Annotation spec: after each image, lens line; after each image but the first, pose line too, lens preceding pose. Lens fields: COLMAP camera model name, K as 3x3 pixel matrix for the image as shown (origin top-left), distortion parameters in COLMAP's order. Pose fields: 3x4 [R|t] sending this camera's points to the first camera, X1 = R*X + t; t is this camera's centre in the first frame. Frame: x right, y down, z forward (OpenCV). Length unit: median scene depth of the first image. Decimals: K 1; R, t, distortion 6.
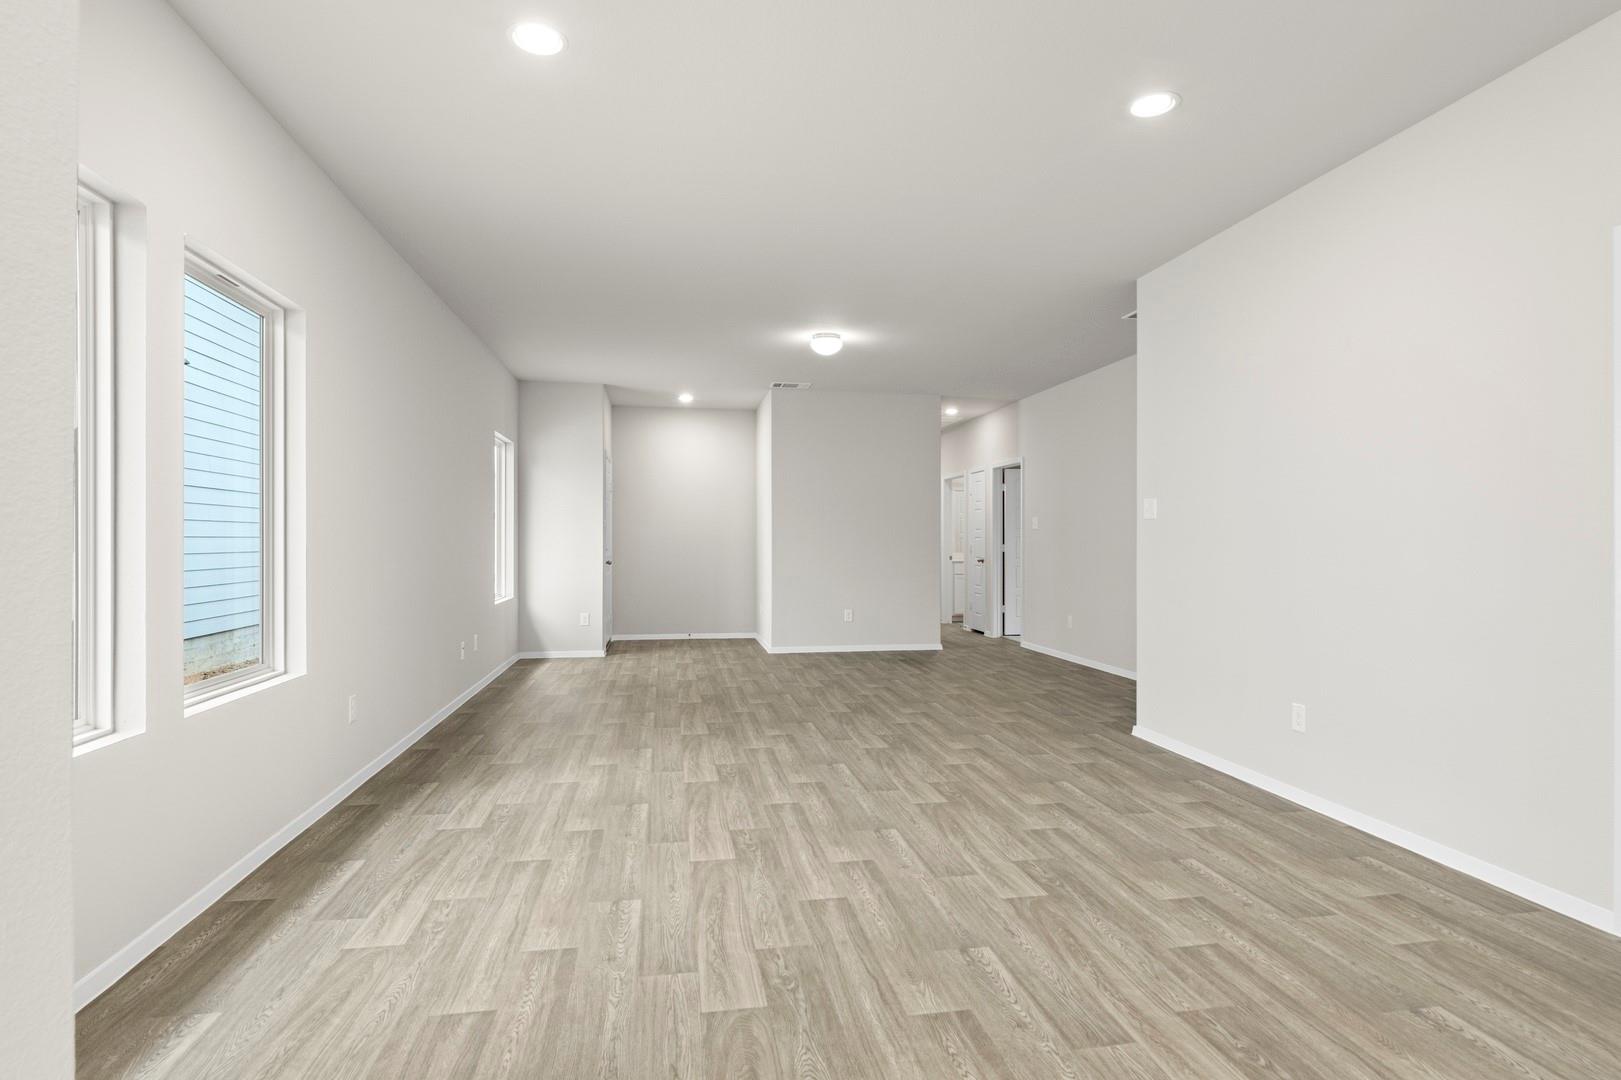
lens RADIAL K [[857.3, 0, 803.4], [0, 857.3, 544.7], [0, 0, 1]] dist [-0.021000, 0.003019]
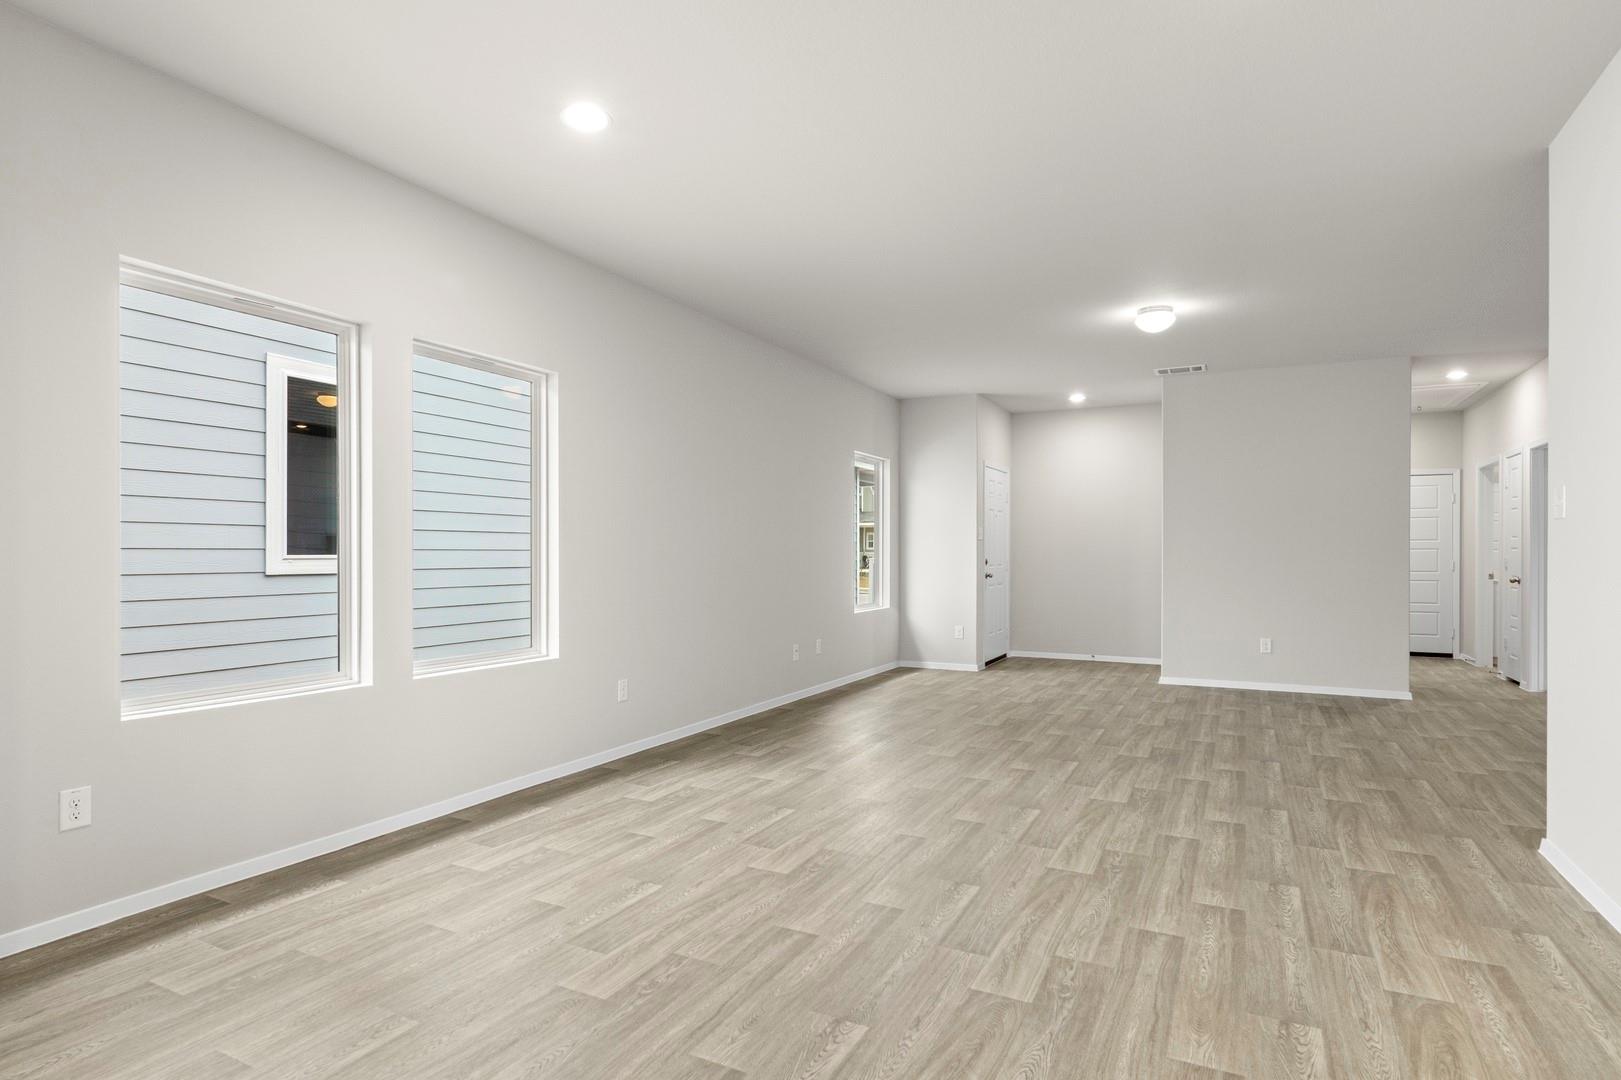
lens RADIAL K [[857.3, 0, 771.2], [0, 857.3, 559.1], [0, 0, 1]] dist [-0.021000, 0.003019]
pose [[0.783998, 0.002174, -0.620759, 0.198823], [-0.001403, 0.999998, 0.001730, 0.000548], [0.620762, -0.000486, 0.783999, 0.082097]]
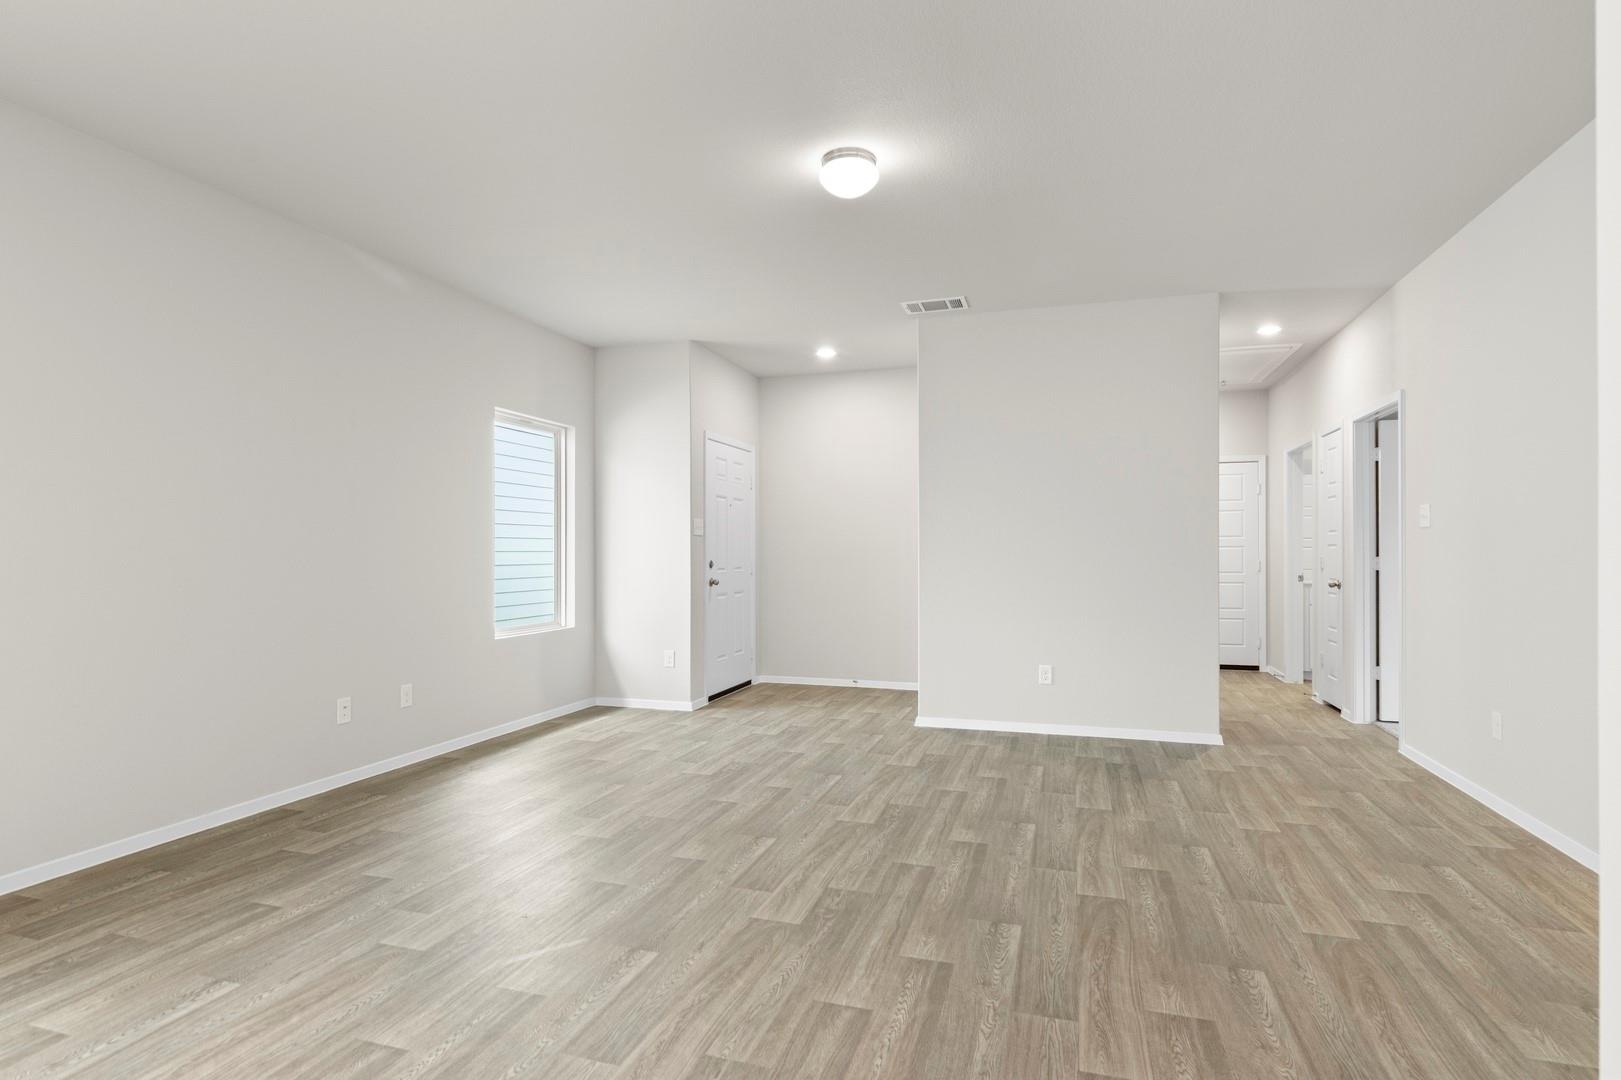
lens RADIAL K [[827.8, 0, 793.2], [0, 827.8, 548.1], [0, 0, 1]] dist [0.004199, -0.002705]
pose [[0.883687, -0.006422, -0.468034, 0.183295], [0.001185, 0.999933, -0.011482, -0.000400], [0.468077, 0.009592, 0.883636, 0.421680]]
